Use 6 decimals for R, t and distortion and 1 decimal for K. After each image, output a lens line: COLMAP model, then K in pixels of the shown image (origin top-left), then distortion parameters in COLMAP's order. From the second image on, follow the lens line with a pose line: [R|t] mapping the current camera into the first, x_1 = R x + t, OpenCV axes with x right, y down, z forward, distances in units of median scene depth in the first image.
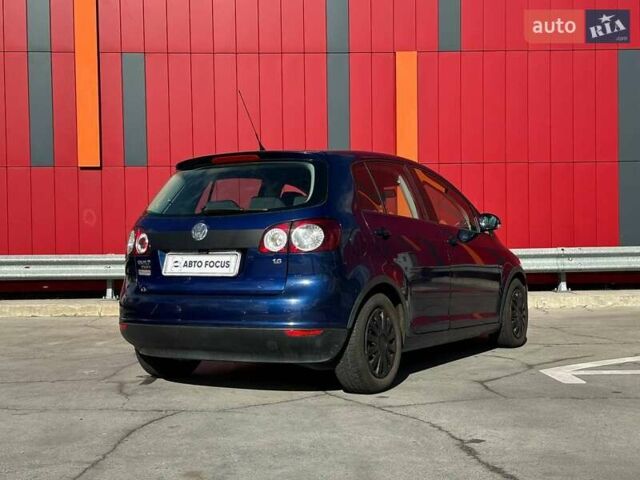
lens RADIAL K [[870.6, 0, 320.0], [0, 870.6, 240.0], [0, 0, 1]] dist [0.210366, -0.419888]
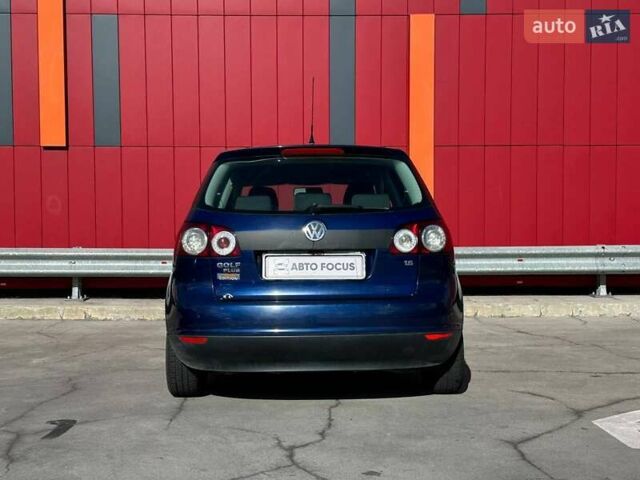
lens RADIAL K [[870.6, 0, 320.0], [0, 870.6, 240.0], [0, 0, 1]] dist [0.210366, -0.419888]
pose [[0.999733, 0.009692, -0.020969, 0.019966], [-0.009389, 0.999851, 0.014485, -0.006381], [0.021106, -0.014284, 0.999675, 0.142829]]
